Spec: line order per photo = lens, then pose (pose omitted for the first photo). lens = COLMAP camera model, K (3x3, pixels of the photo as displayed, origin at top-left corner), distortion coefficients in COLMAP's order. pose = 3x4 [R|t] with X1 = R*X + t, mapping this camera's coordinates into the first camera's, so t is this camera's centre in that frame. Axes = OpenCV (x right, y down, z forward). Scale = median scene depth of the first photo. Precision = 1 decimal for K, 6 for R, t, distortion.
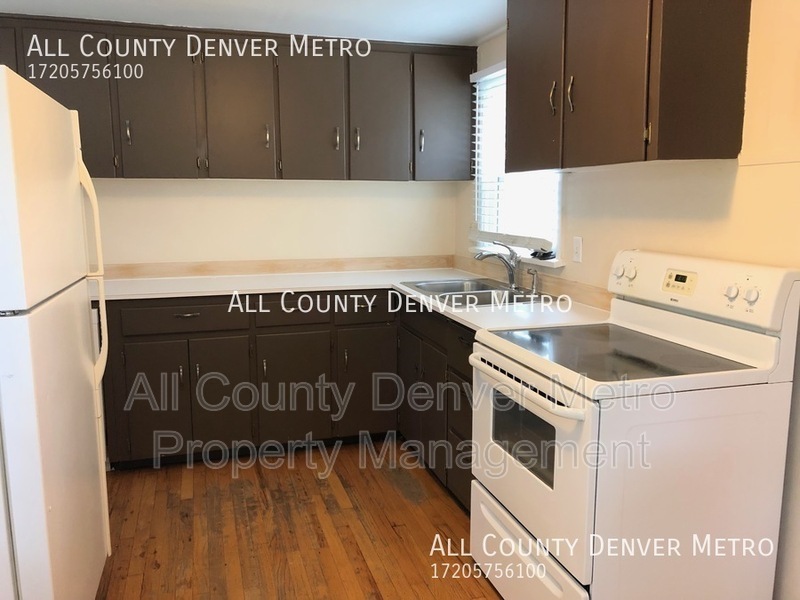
lens RADIAL K [[653.7, 0, 404.3], [0, 653.7, 296.5], [0, 0, 1]] dist [0.018756, 0.005615]
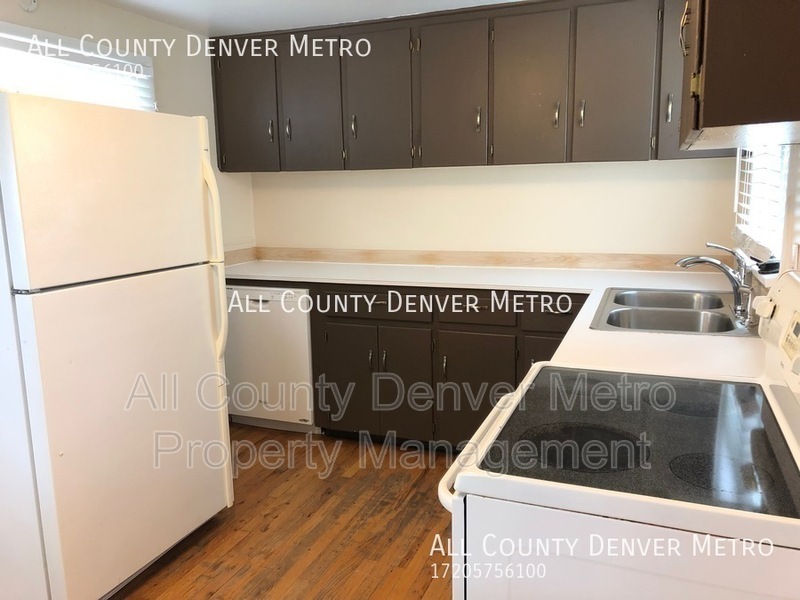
lens RADIAL K [[653.7, 0, 399.8], [0, 653.7, 302.0], [0, 0, 1]] dist [0.018756, 0.005615]
pose [[0.776705, 0.097090, -0.622336, 0.377881], [-0.073977, 0.995272, 0.062944, -0.044778], [0.625505, -0.002851, 0.780215, 0.250222]]
